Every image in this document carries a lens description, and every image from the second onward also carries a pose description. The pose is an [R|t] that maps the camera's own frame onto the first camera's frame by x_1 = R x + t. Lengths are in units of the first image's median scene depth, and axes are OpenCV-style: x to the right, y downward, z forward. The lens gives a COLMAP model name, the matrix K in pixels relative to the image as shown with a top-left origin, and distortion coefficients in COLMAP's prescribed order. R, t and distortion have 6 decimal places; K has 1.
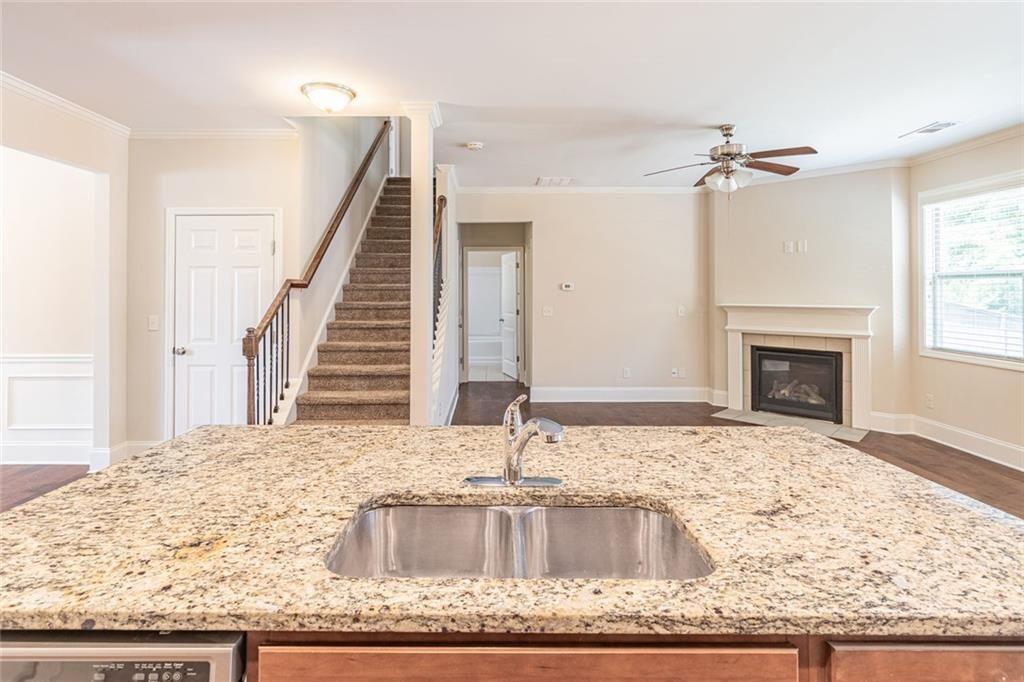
lens RADIAL K [[518.3, 0, 510.8], [0, 518.3, 291.8], [0, 0, 1]] dist [-0.001053, 0.000762]
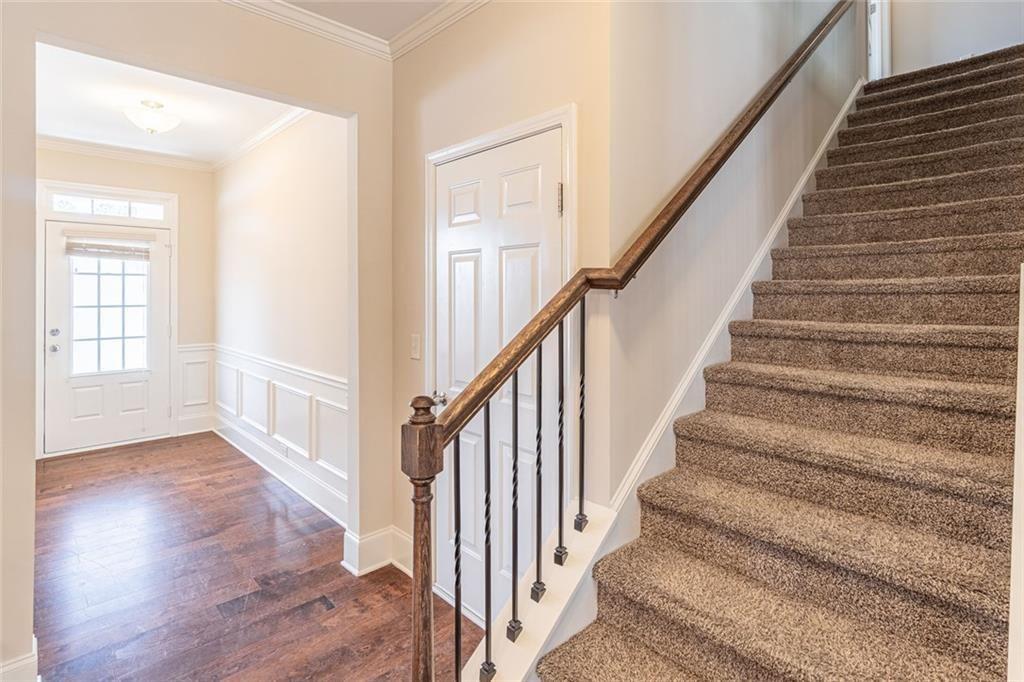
lens RADIAL K [[518.3, 0, 508.0], [0, 518.3, 294.6], [0, 0, 1]] dist [-0.001053, 0.000762]
pose [[0.670804, 0.003697, -0.741626, -0.137309], [-0.001780, 0.999993, 0.003375, -0.003842], [0.741633, -0.000944, 0.670806, 0.574182]]
